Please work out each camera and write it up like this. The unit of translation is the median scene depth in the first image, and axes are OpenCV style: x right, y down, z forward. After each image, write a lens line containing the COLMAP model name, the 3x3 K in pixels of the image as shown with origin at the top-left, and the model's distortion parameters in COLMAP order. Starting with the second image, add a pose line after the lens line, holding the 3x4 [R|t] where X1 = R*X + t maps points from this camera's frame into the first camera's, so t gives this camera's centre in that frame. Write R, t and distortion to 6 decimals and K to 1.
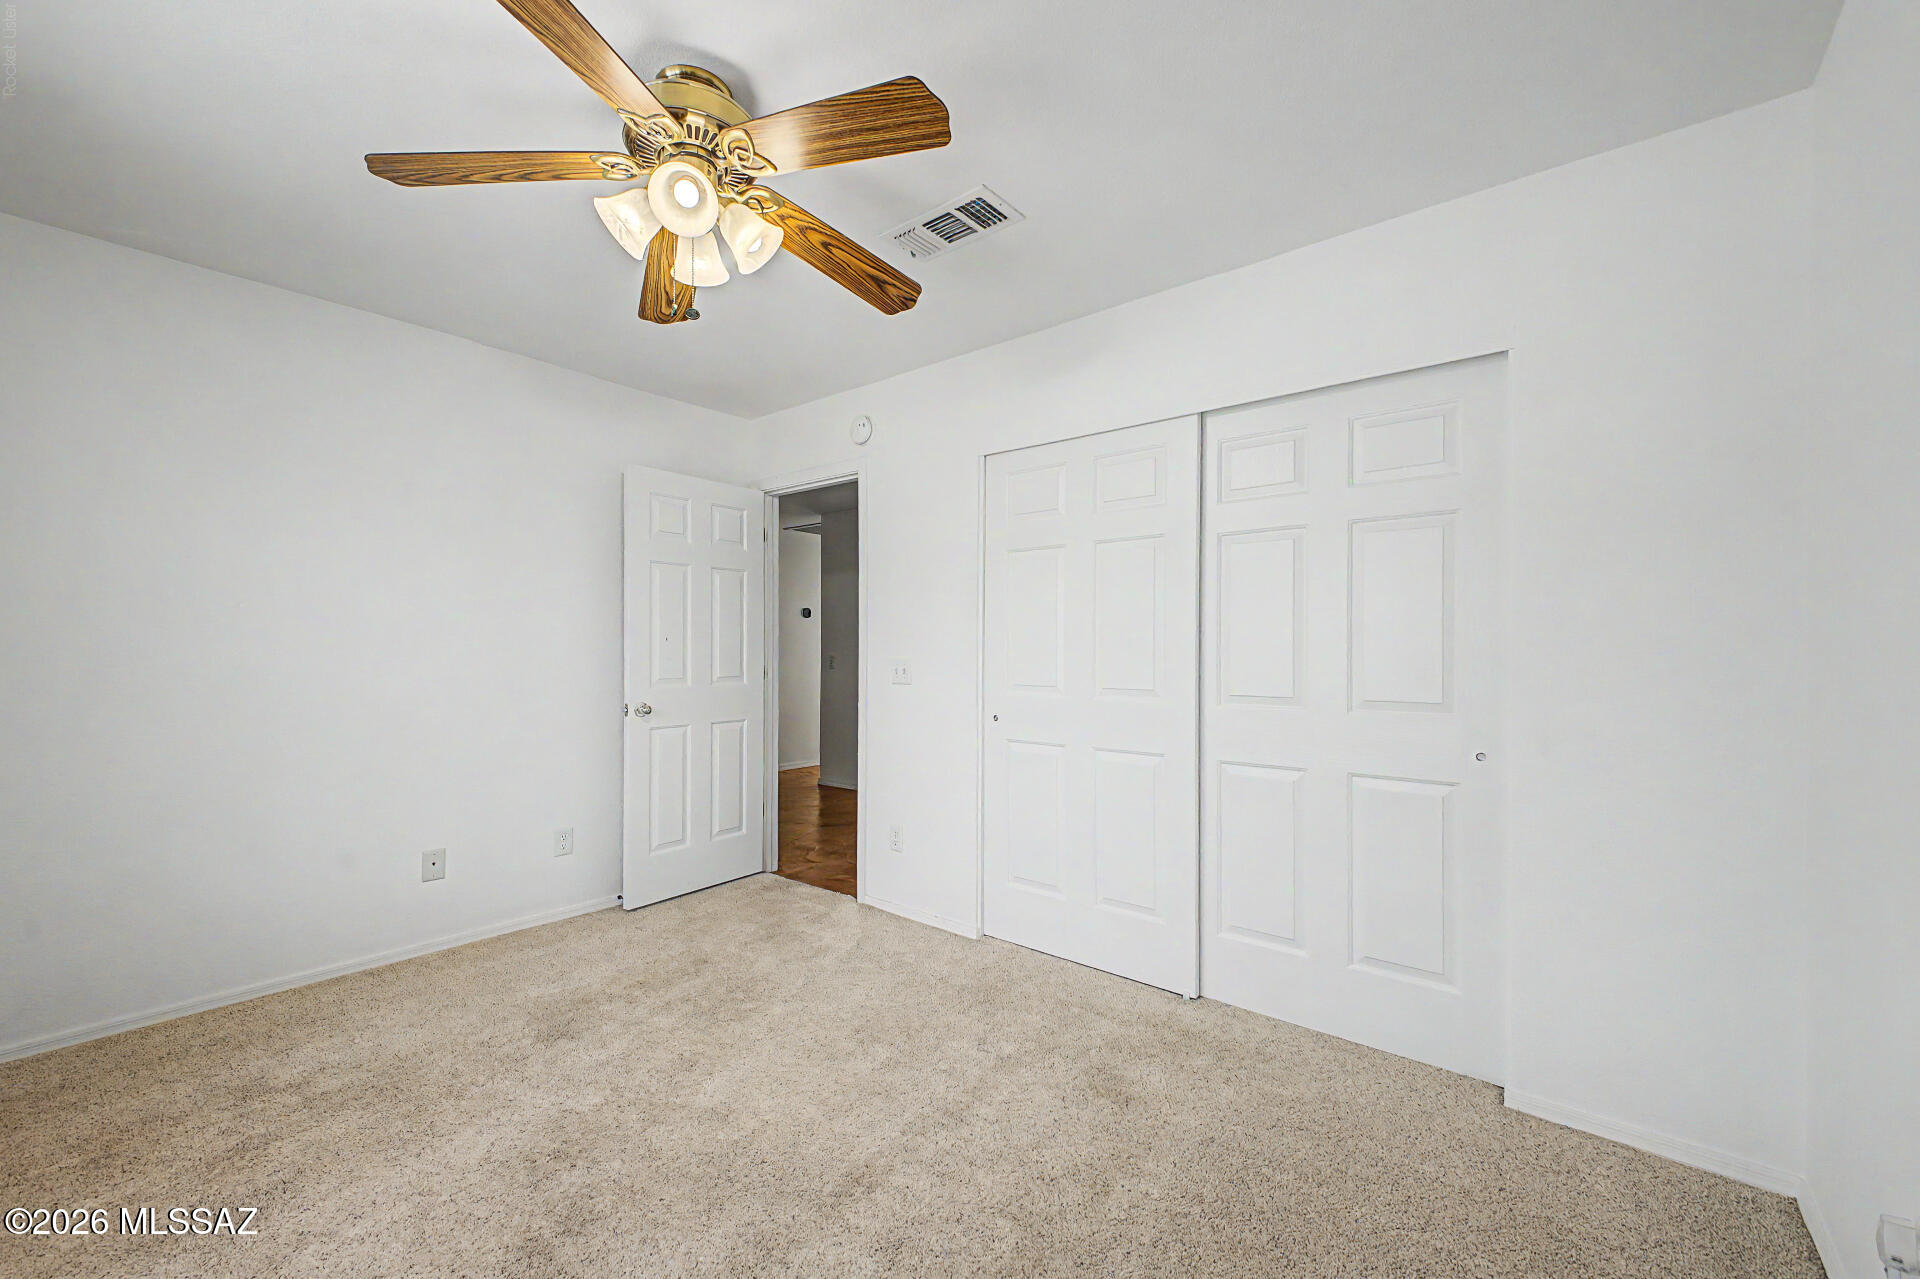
lens RADIAL K [[763.3, 0, 956.3], [0, 763.3, 645.4], [0, 0, 1]] dist [0.019841, -0.000151]
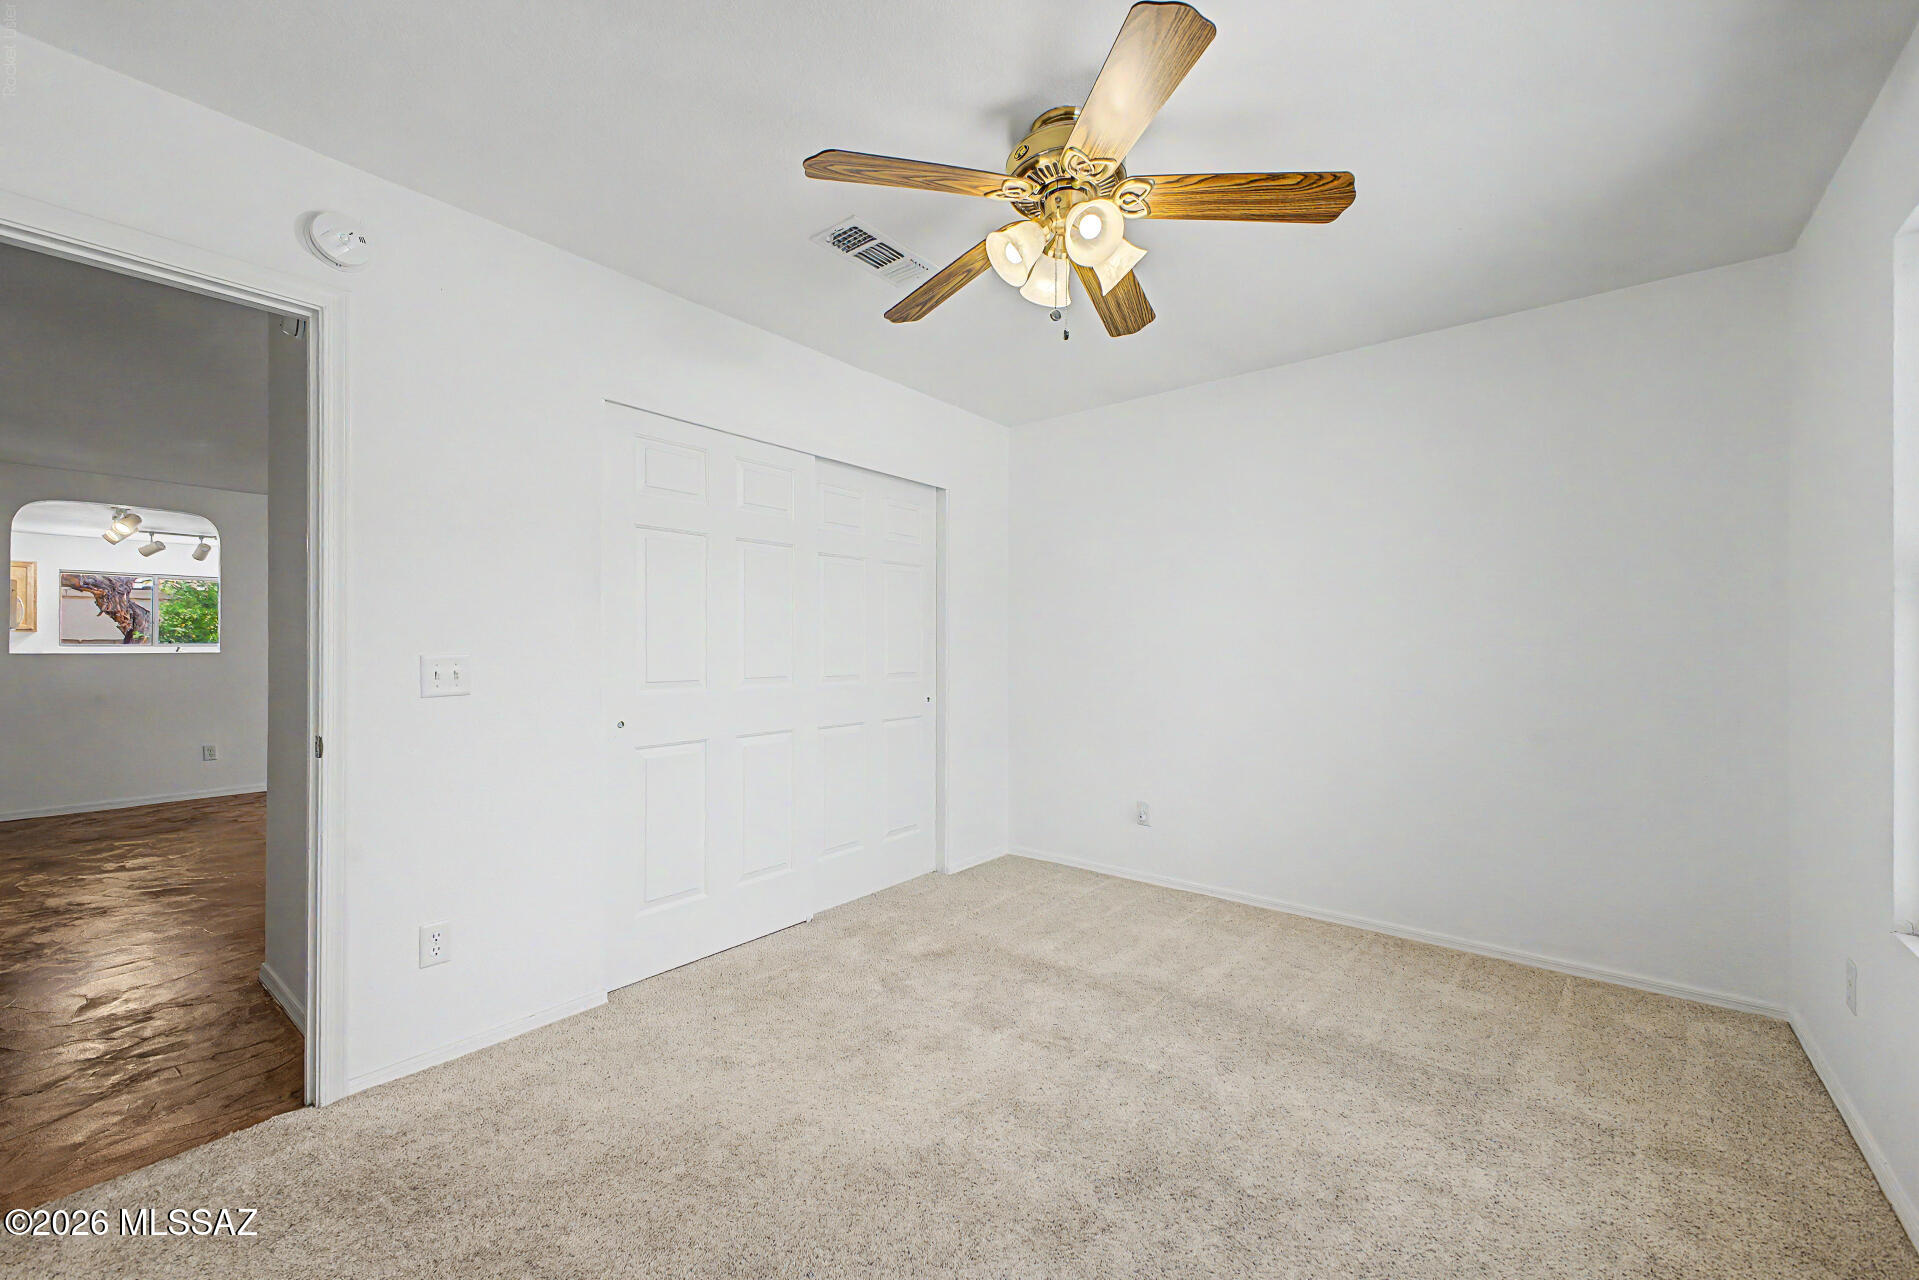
lens RADIAL K [[762.9, 0, 955.8], [0, 762.9, 645.9], [0, 0, 1]] dist [0.019841, -0.000151]
pose [[-0.011223, 0.000189, 0.999937, -0.864374], [-0.005522, 0.999985, -0.000251, 0.009609], [-0.999922, -0.005524, -0.011222, 0.711545]]
